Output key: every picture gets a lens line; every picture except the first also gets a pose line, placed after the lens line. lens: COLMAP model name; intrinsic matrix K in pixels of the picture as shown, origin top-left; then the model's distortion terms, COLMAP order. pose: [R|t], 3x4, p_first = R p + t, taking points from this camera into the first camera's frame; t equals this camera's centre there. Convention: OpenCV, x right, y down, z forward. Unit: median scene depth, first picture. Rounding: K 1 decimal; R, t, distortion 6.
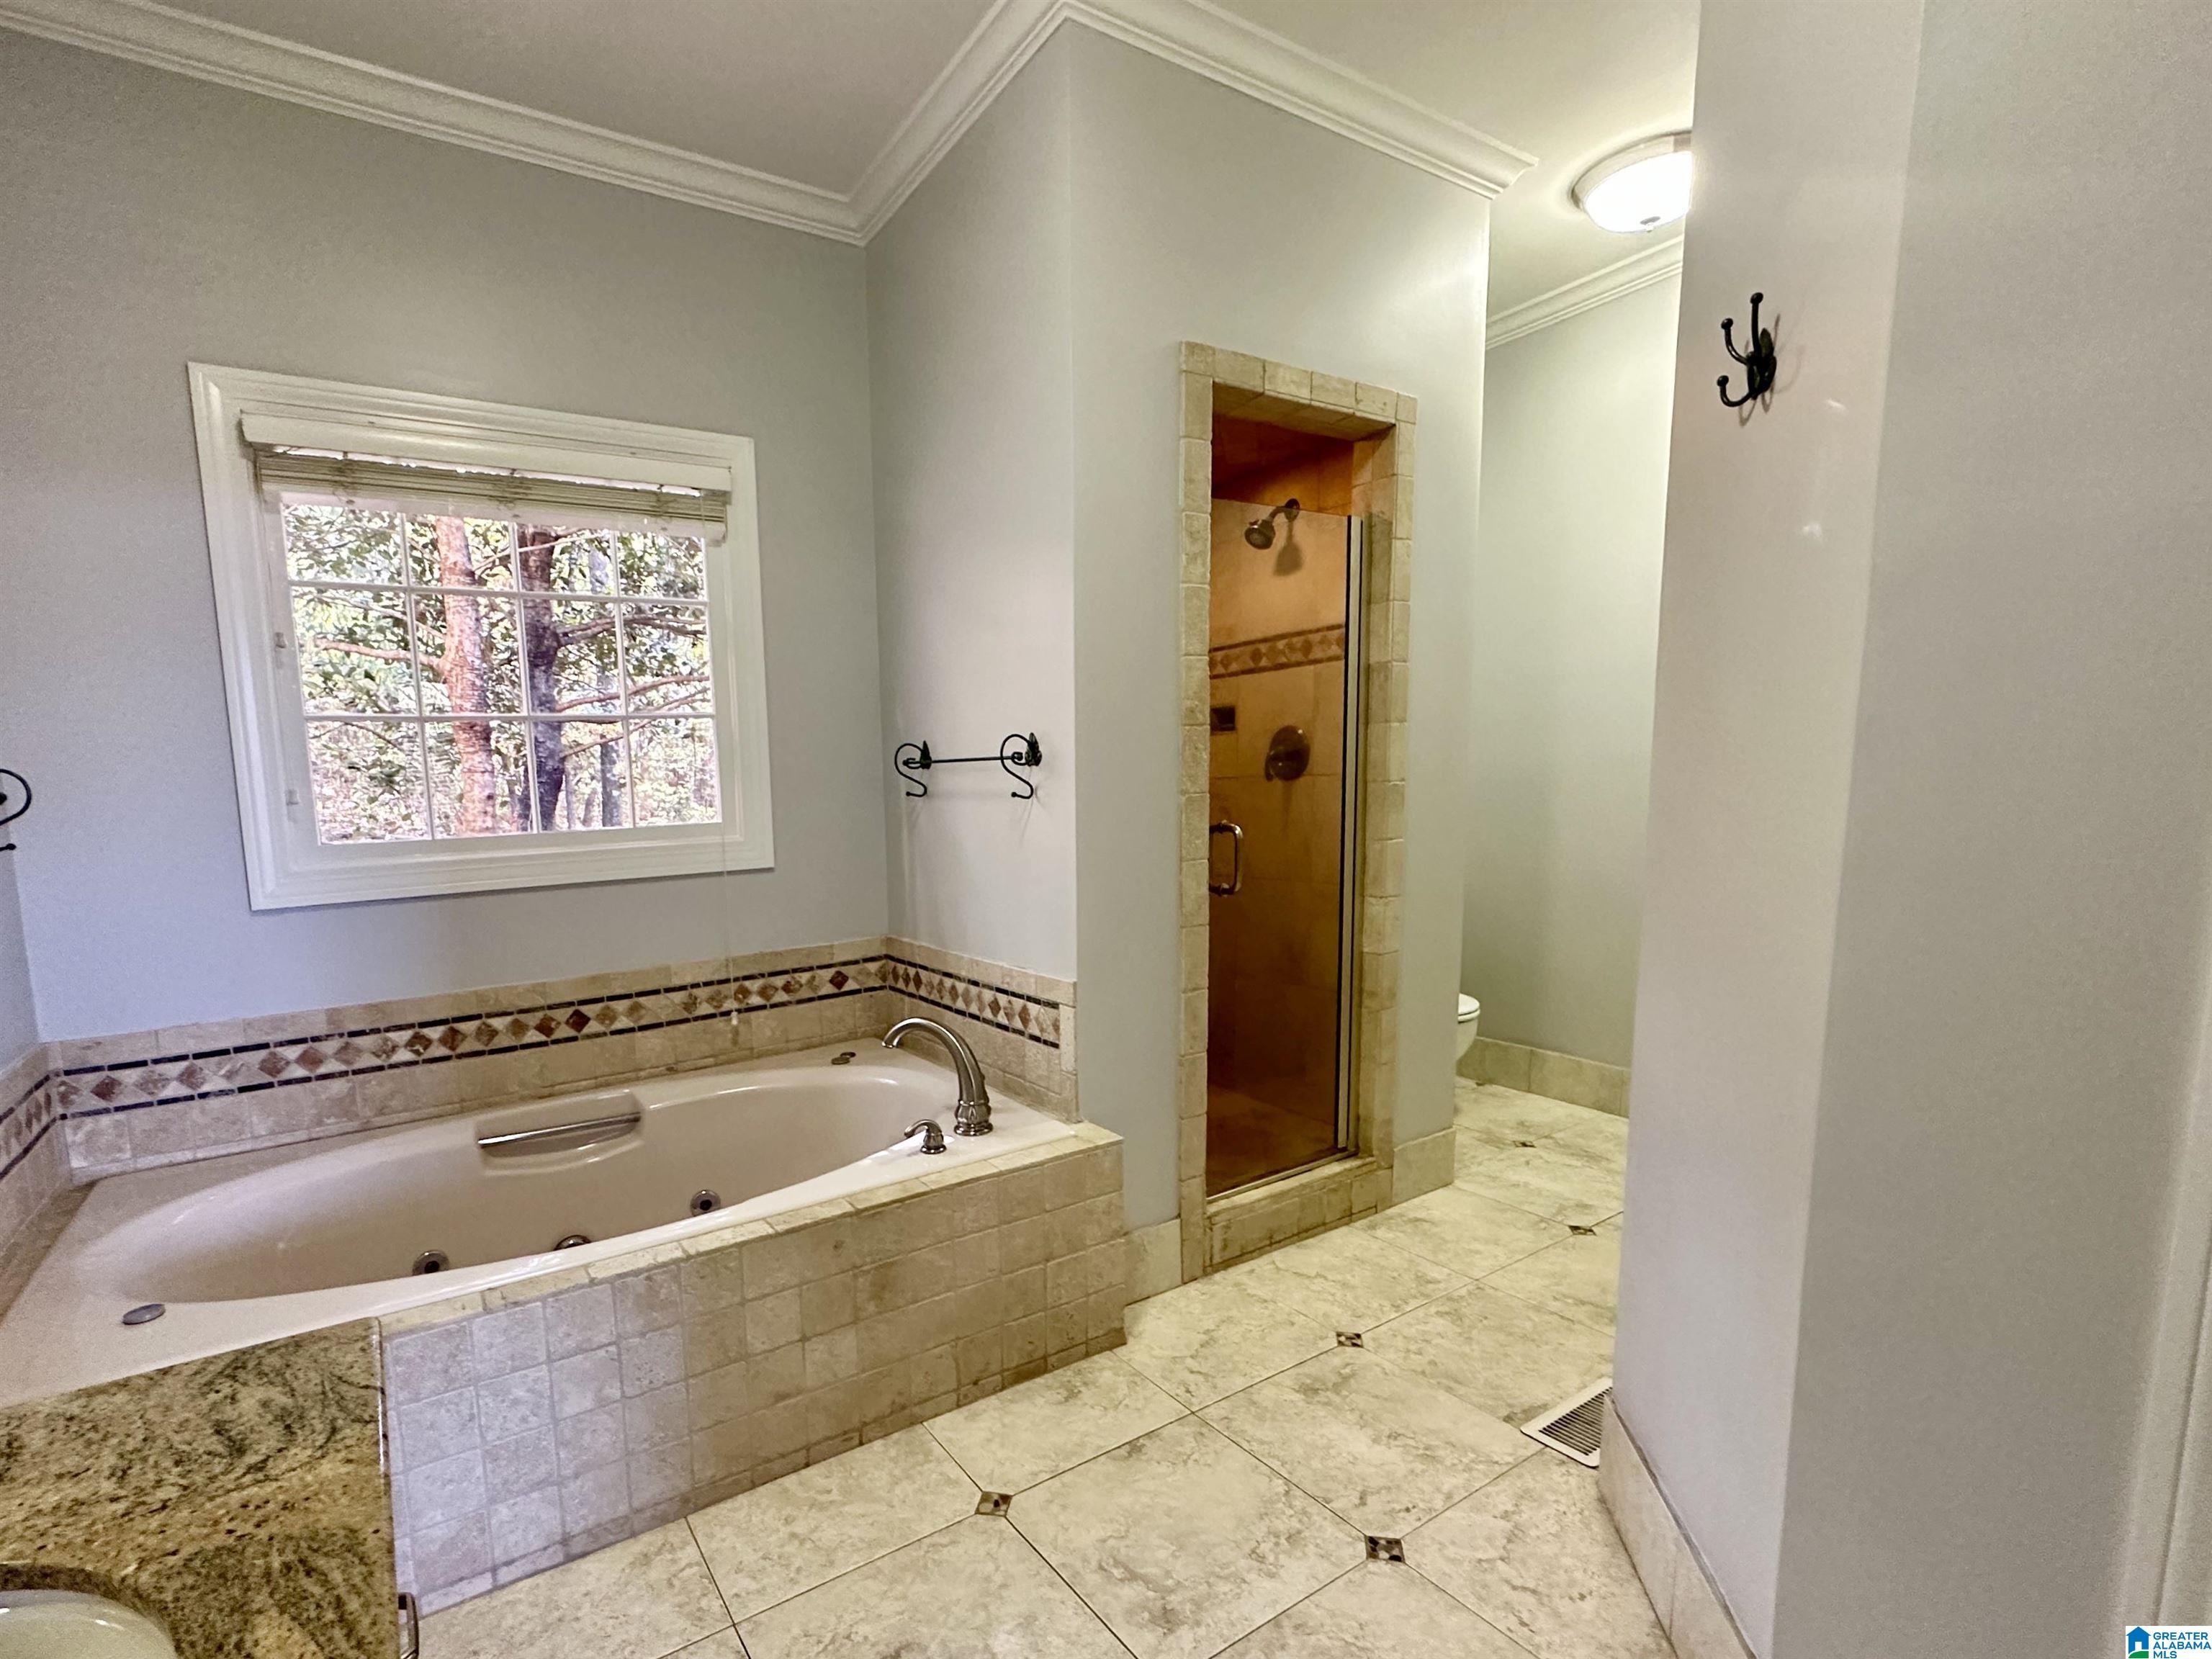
lens RADIAL K [[1124.2, 0, 1100.3], [0, 1124.2, 924.9], [0, 0, 1]] dist [-0.003811, -0.000541]
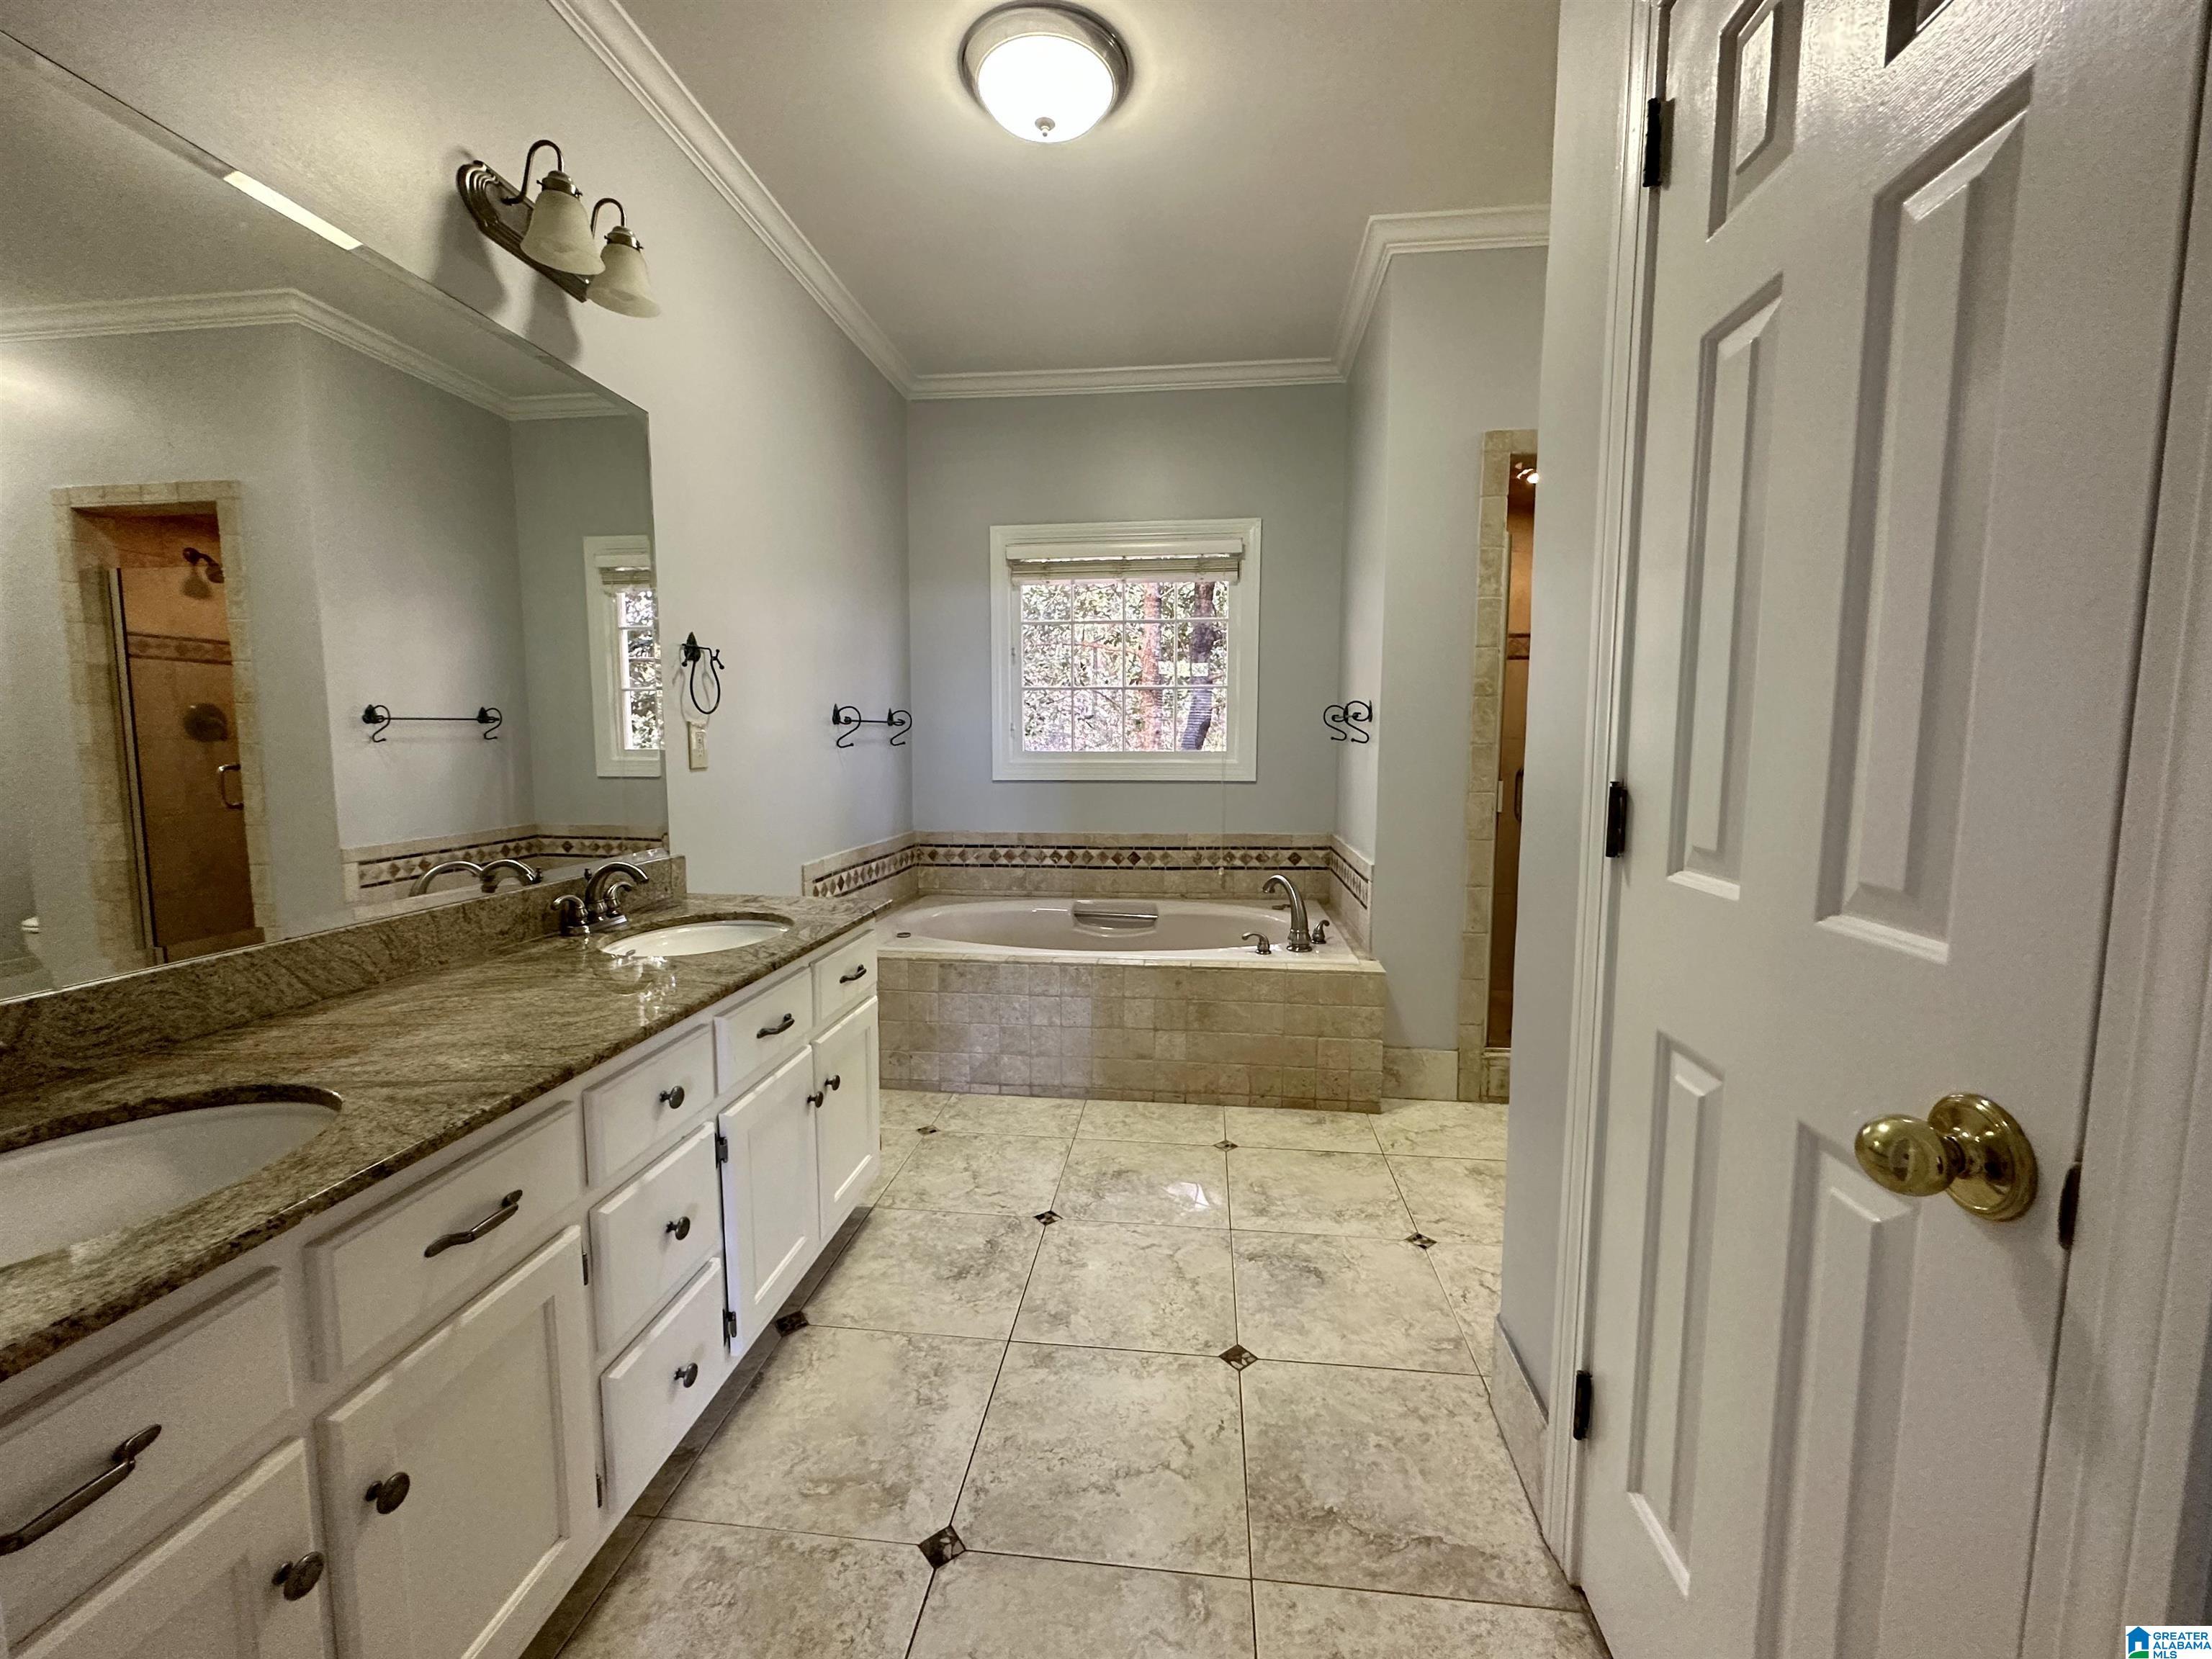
lens RADIAL K [[998.4, 0, 1106.0], [0, 998.4, 829.5], [0, 0, 1]] dist [0.001492, 0.000029]
pose [[0.755554, 0.095804, -0.648043, 0.575341], [-0.114912, 0.993292, 0.012869, 0.028197], [0.644929, 0.064744, 0.761495, -0.256139]]
